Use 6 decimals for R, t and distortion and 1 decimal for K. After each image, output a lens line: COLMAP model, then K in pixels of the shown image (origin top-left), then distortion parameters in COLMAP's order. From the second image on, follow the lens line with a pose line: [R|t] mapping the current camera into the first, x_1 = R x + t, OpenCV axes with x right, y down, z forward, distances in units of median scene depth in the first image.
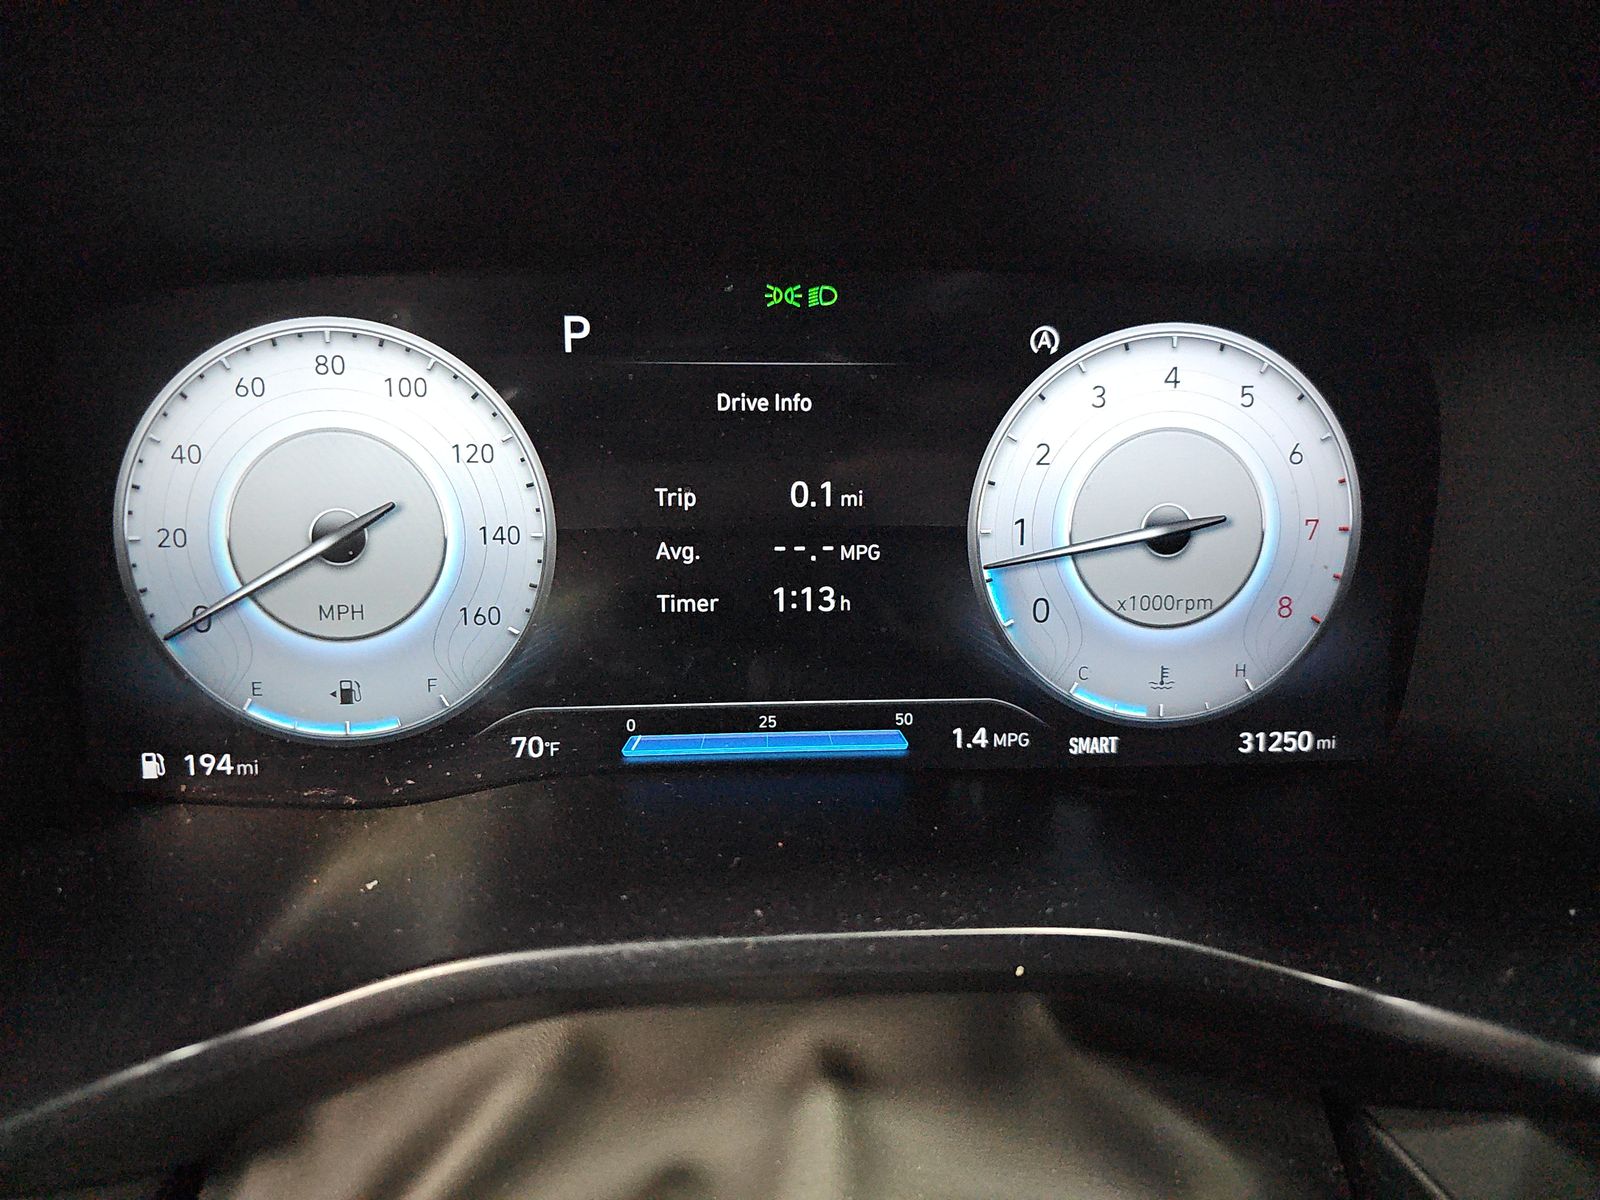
lens RADIAL K [[1099.8, 0, 800.0], [0, 1099.8, 600.0], [0, 0, 1]] dist [0.059425, -0.048271]
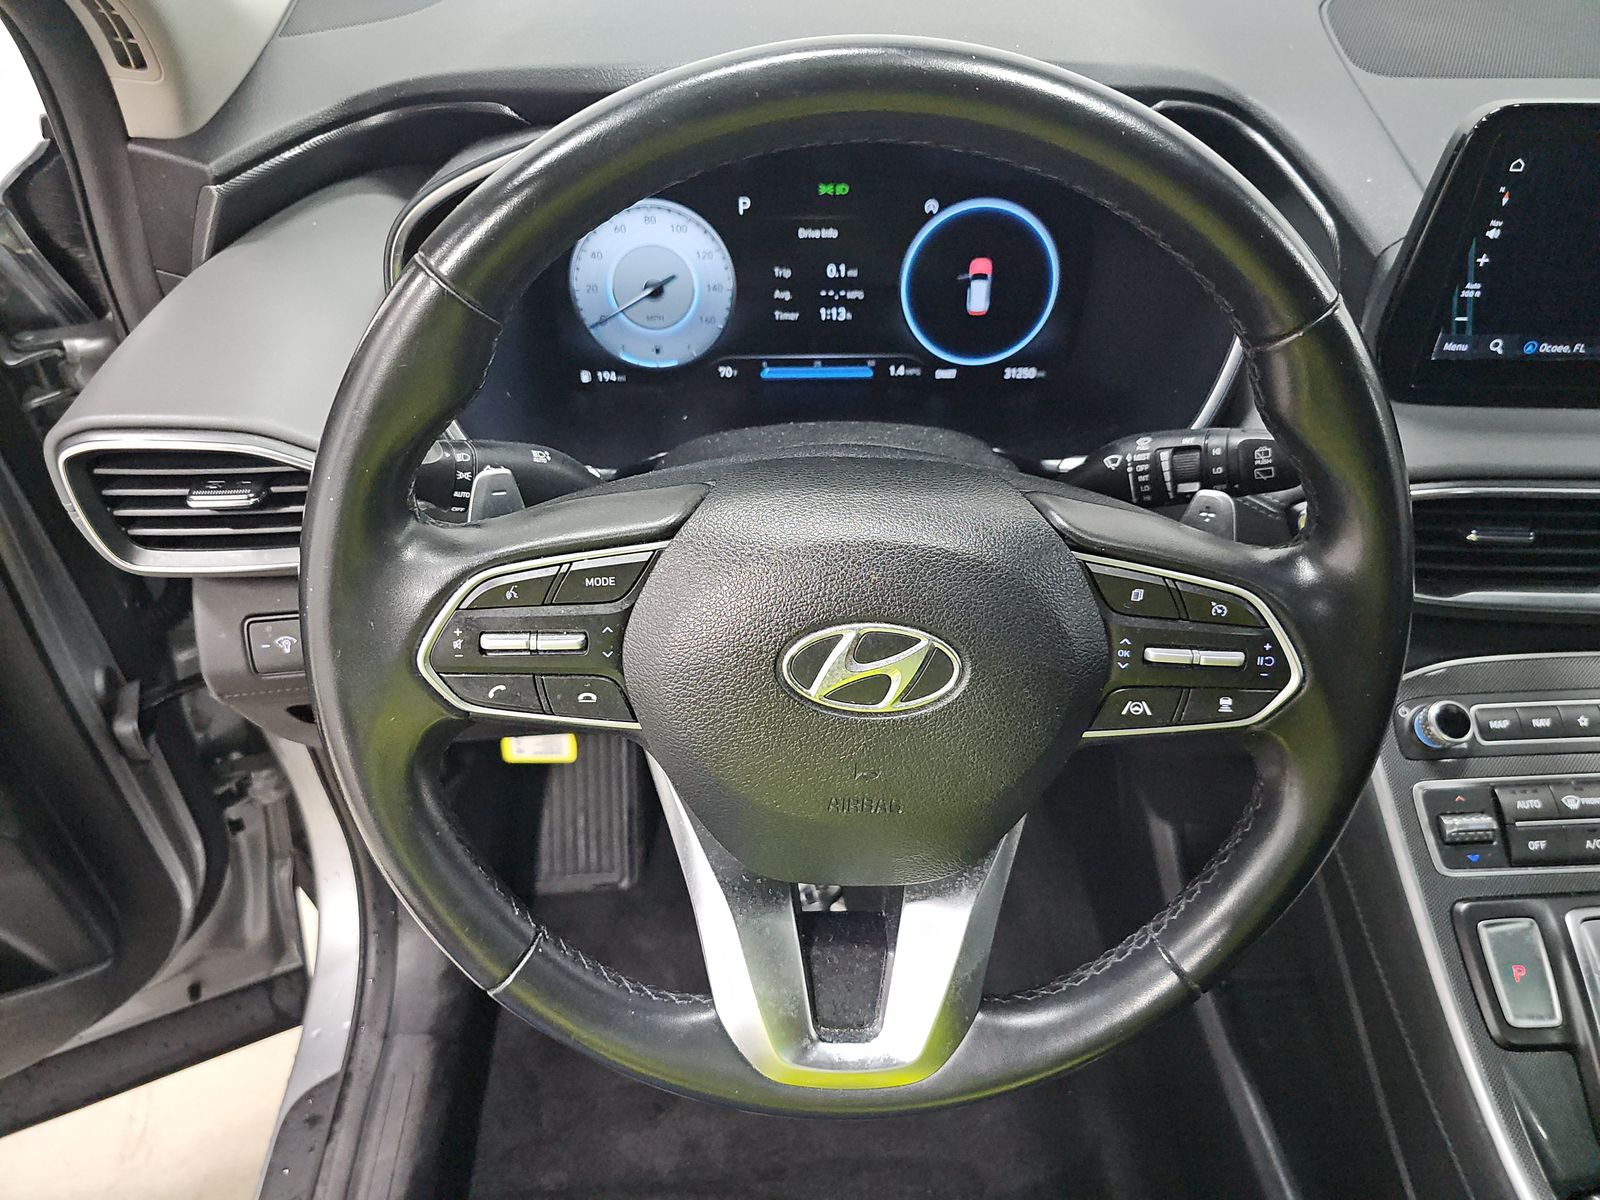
lens RADIAL K [[1099.8, 0, 800.0], [0, 1099.8, 600.0], [0, 0, 1]] dist [0.059425, -0.048271]
pose [[0.999371, 0.018733, -0.030109, 0.017589], [-0.007781, 0.944221, 0.329219, -0.216569], [0.034597, -0.328778, 0.943773, -1.623355]]
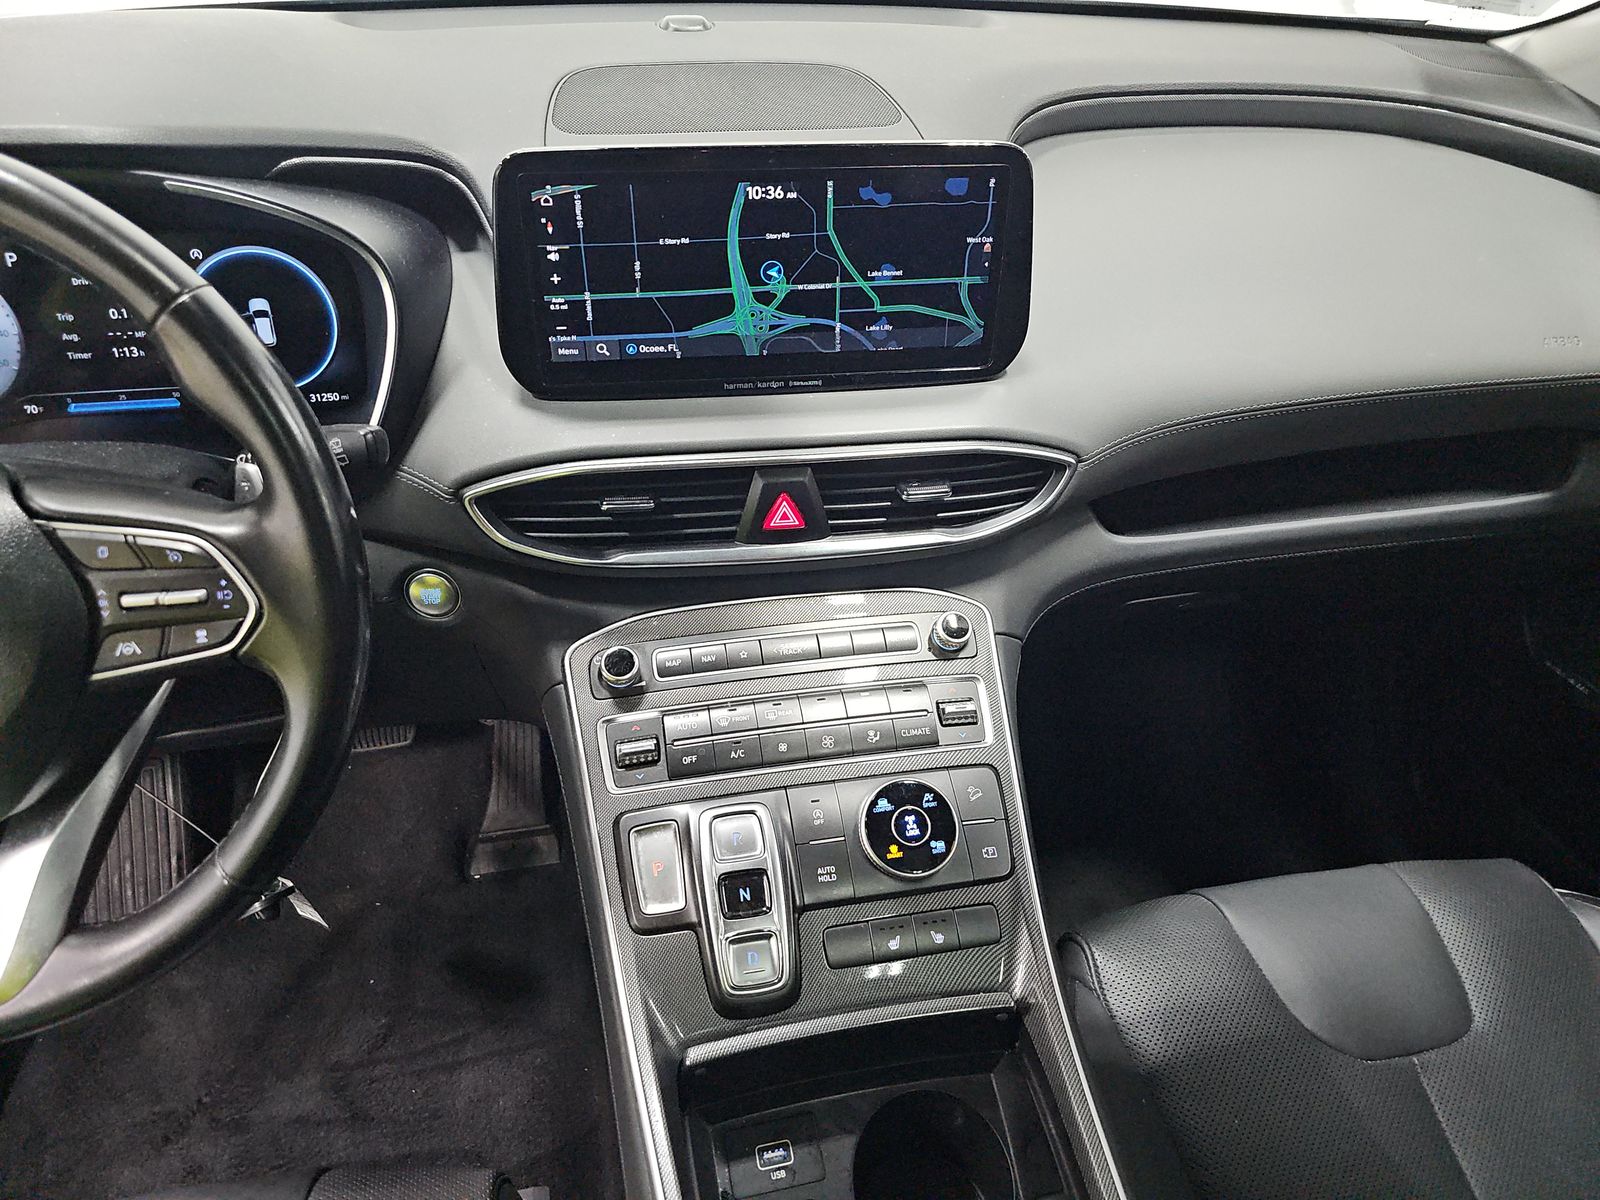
lens RADIAL K [[1099.8, 0, 800.0], [0, 1099.8, 600.0], [0, 0, 1]] dist [0.059425, -0.048271]
pose [[0.995783, -0.057917, 0.071154, 1.488447], [0.036795, 0.962561, 0.268557, -0.095098], [-0.084044, -0.264806, 0.960632, -2.058817]]
